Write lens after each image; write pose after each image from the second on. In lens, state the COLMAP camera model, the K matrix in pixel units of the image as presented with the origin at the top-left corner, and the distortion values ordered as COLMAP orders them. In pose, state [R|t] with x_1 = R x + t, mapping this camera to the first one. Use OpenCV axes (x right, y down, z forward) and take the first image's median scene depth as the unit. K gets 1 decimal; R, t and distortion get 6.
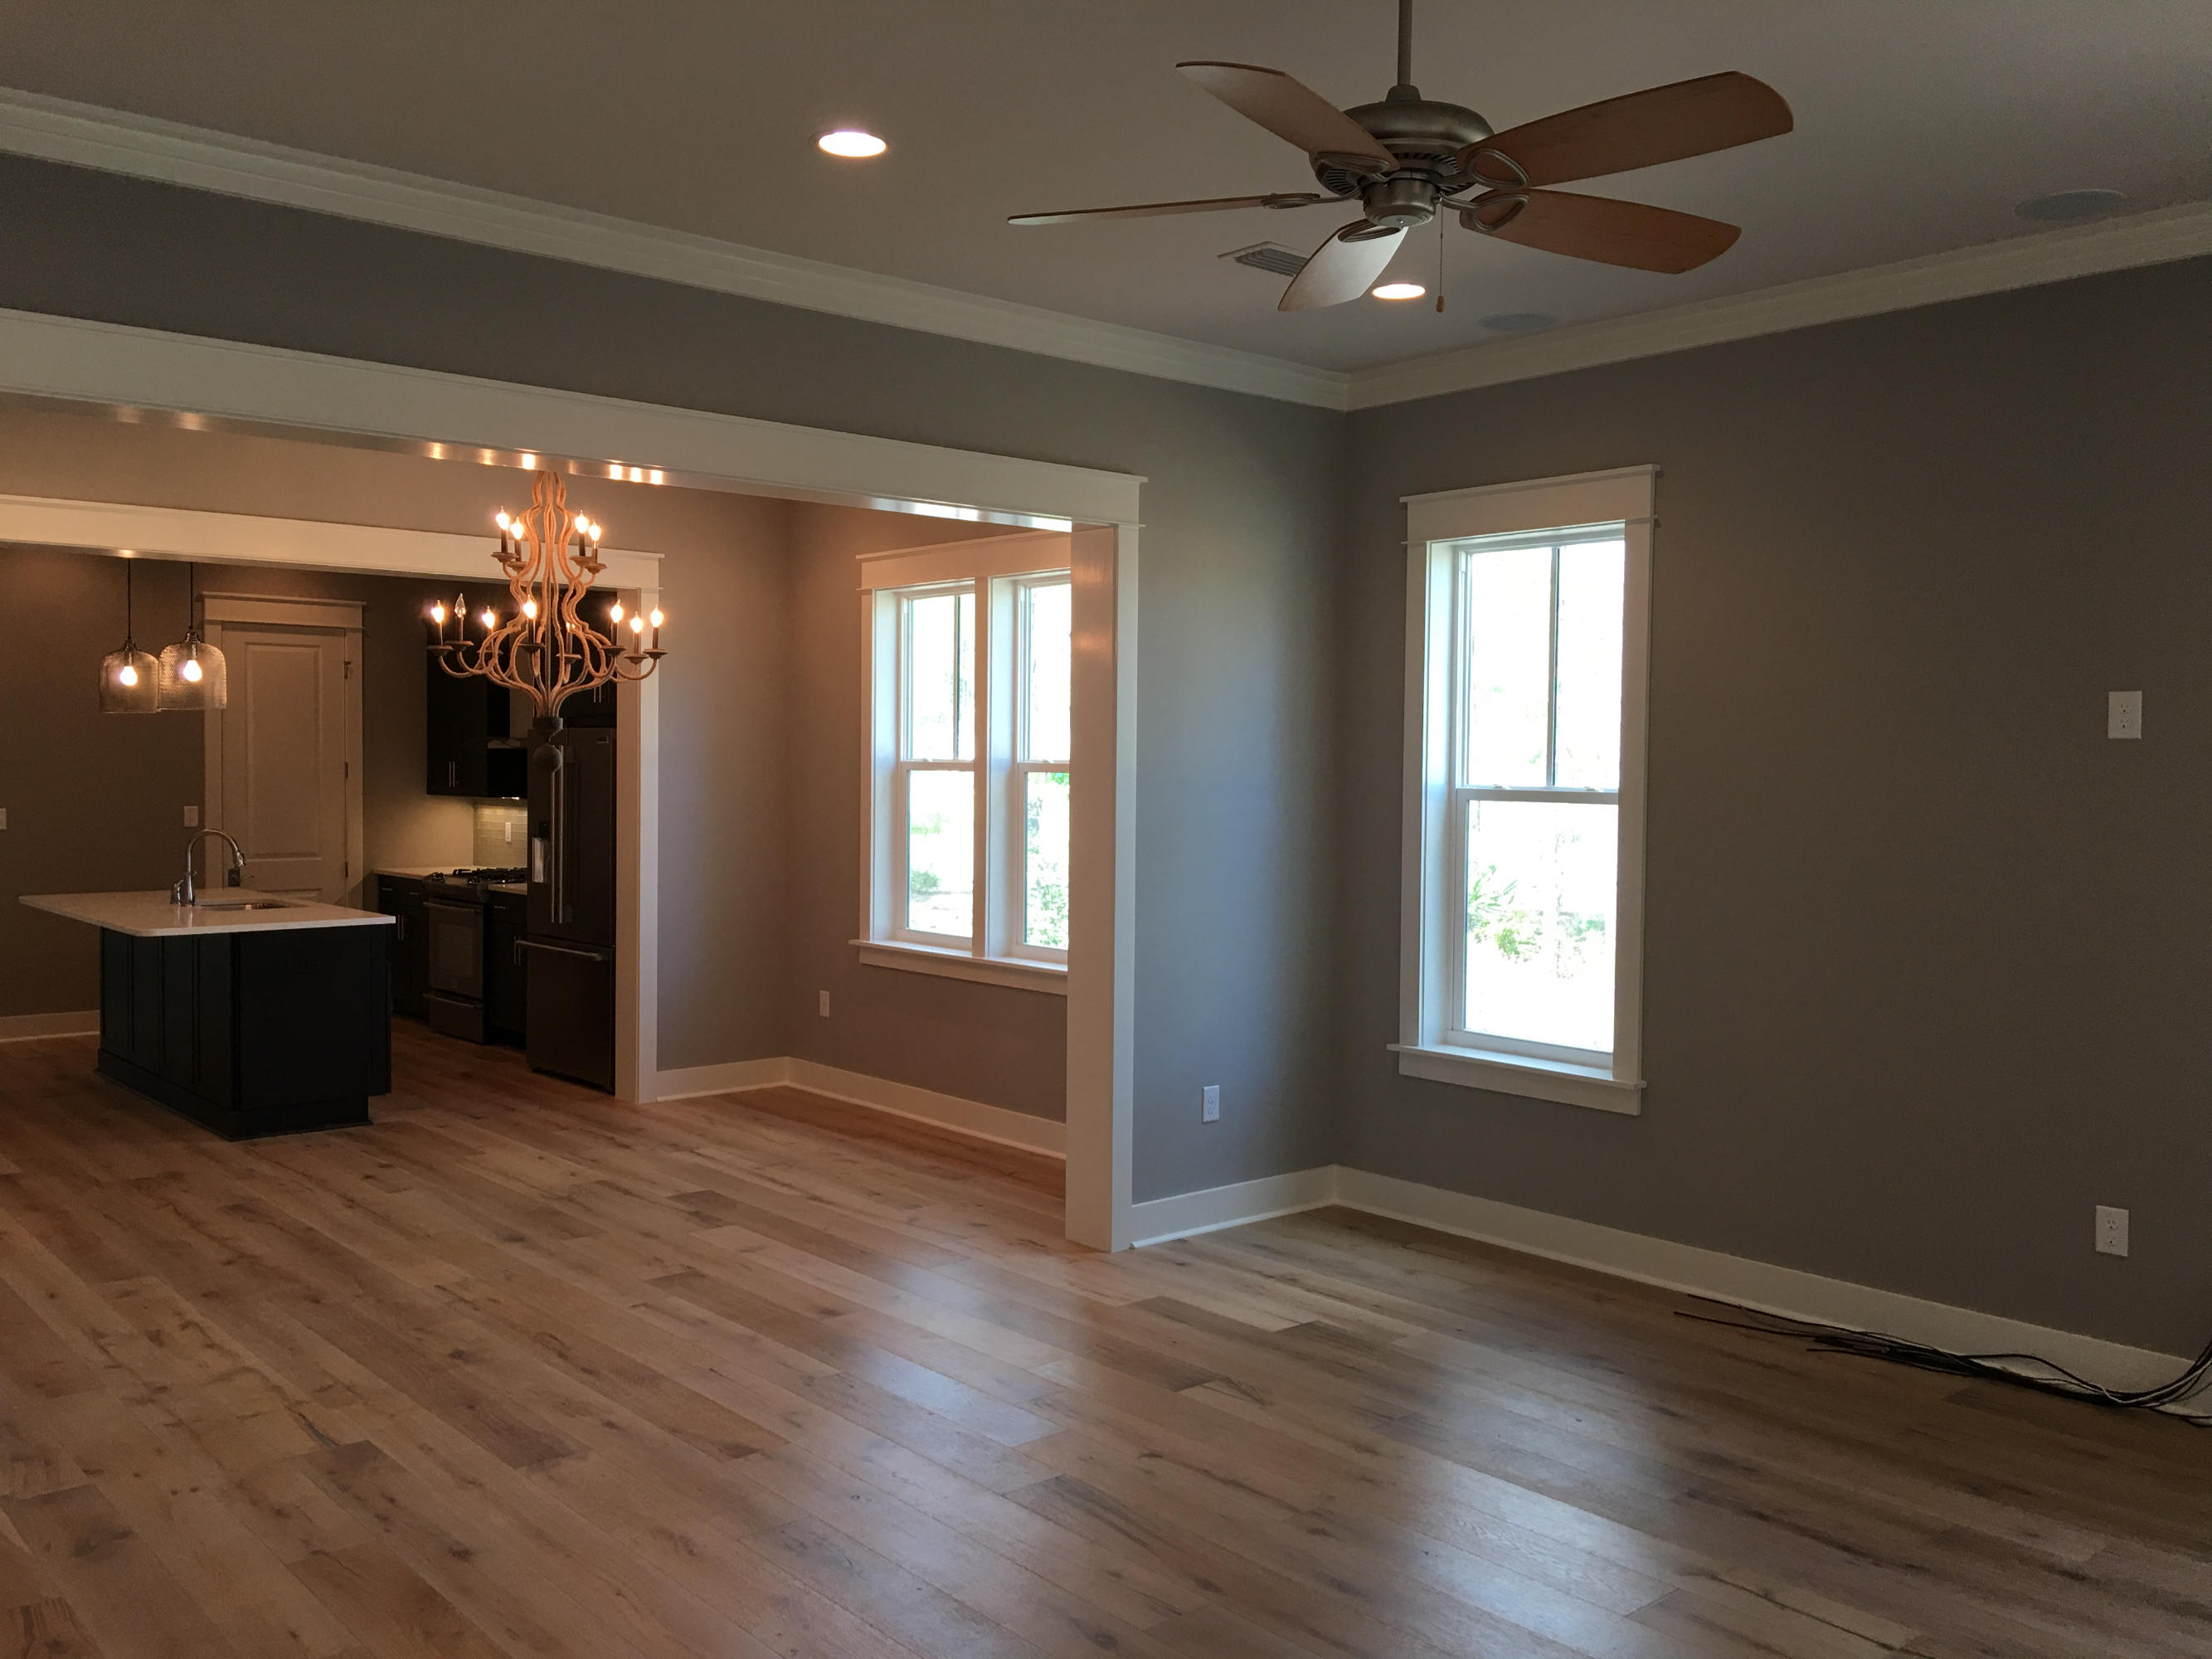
lens RADIAL K [[1862.9, 0, 1115.5], [0, 1862.9, 833.4], [0, 0, 1]] dist [0.070700, -0.113243]
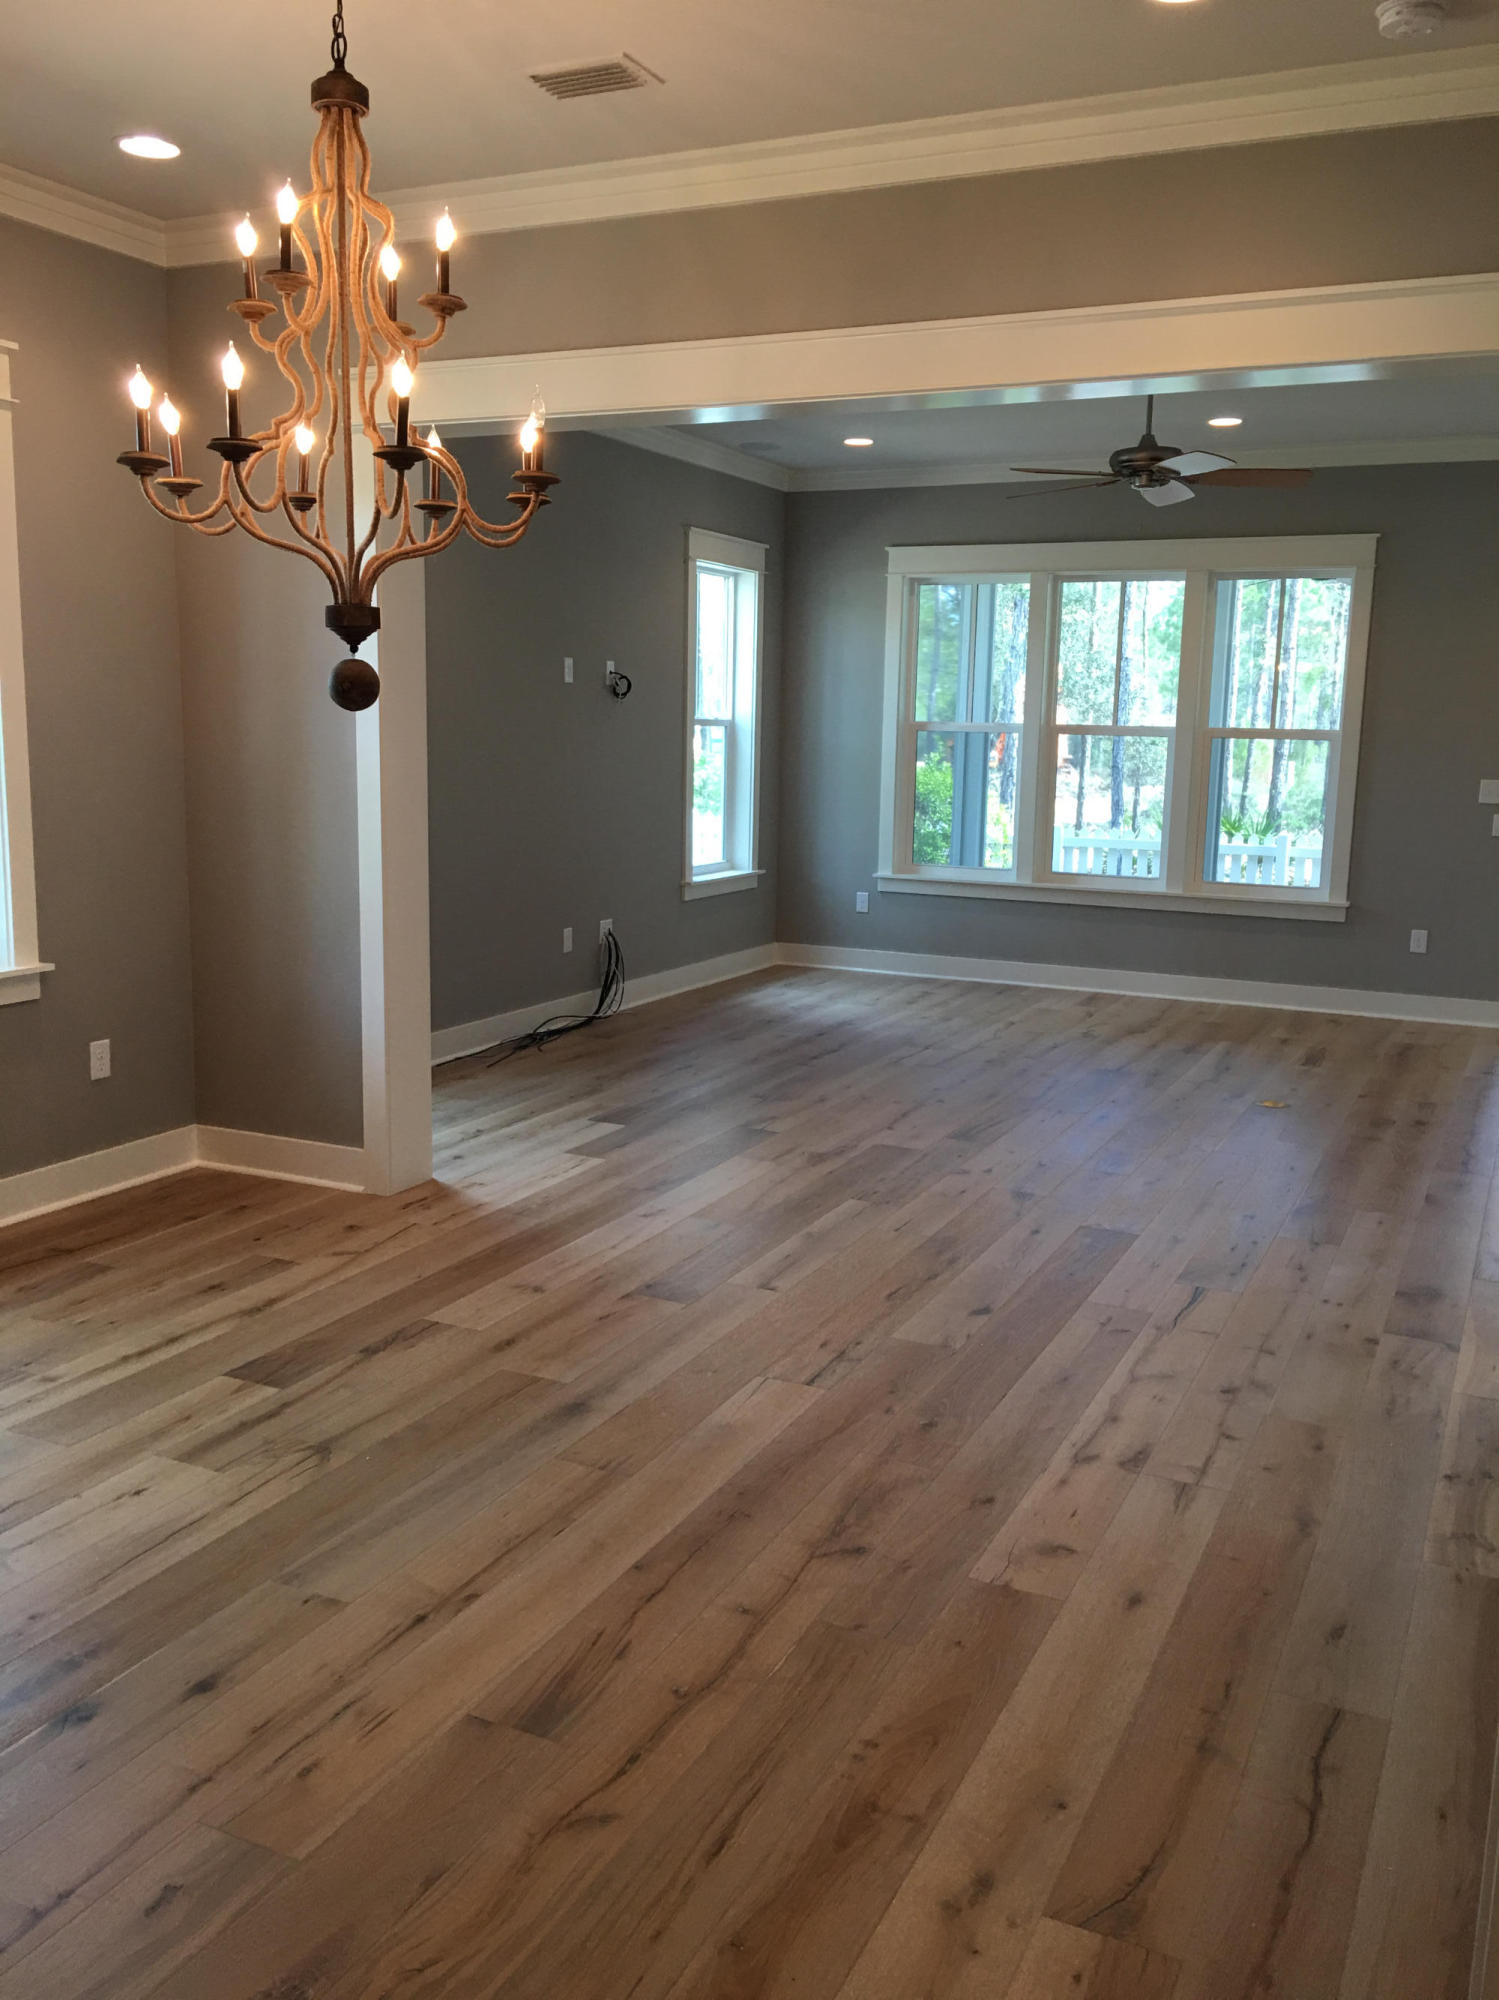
lens RADIAL K [[1684.2, 0, 752.8], [0, 1684.2, 1001.8], [0, 0, 1]] dist [0.070700, -0.113243]
pose [[-0.397329, -0.170793, 0.901643, -1.096243], [0.012243, 0.981454, 0.191306, -0.054958], [-0.917595, 0.087050, -0.387869, 1.469626]]
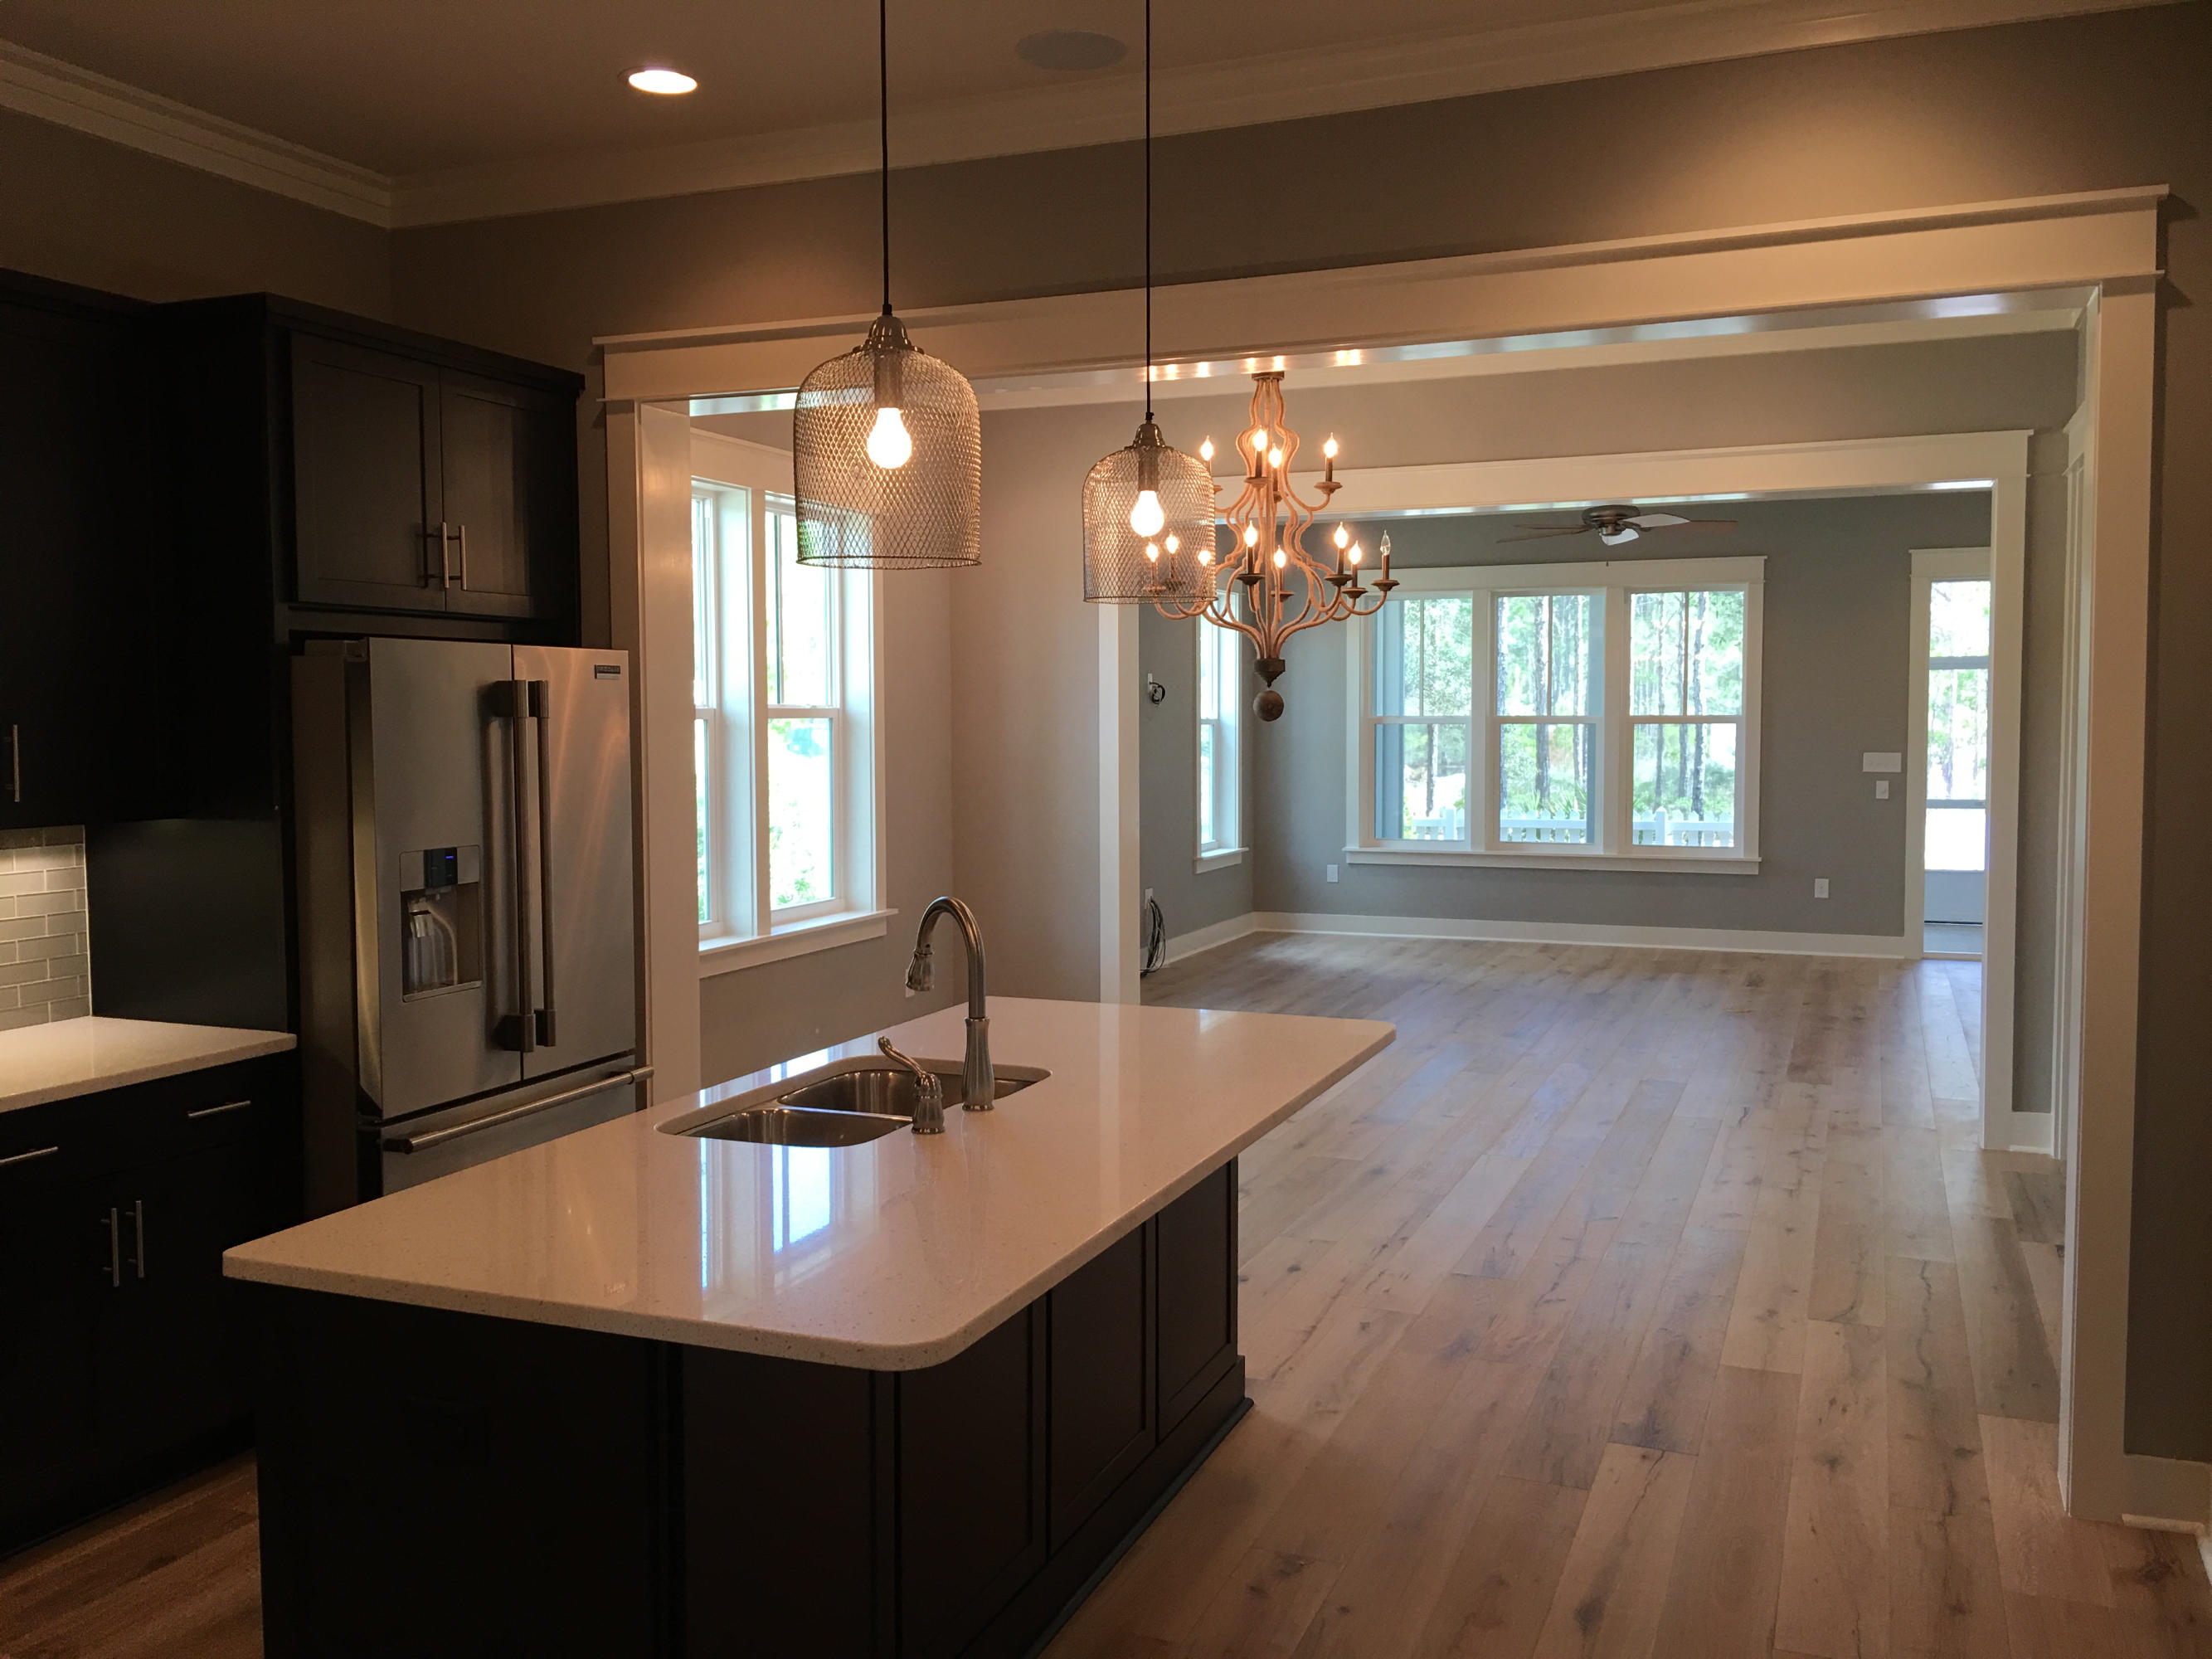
lens RADIAL K [[1862.9, 0, 1089.3], [0, 1862.9, 830.7], [0, 0, 1]] dist [0.070700, -0.113243]
pose [[-0.443282, -0.064250, 0.894077, -1.454417], [0.036711, 0.995290, 0.089725, -0.084933], [-0.895630, 0.072596, -0.438835, 1.990780]]
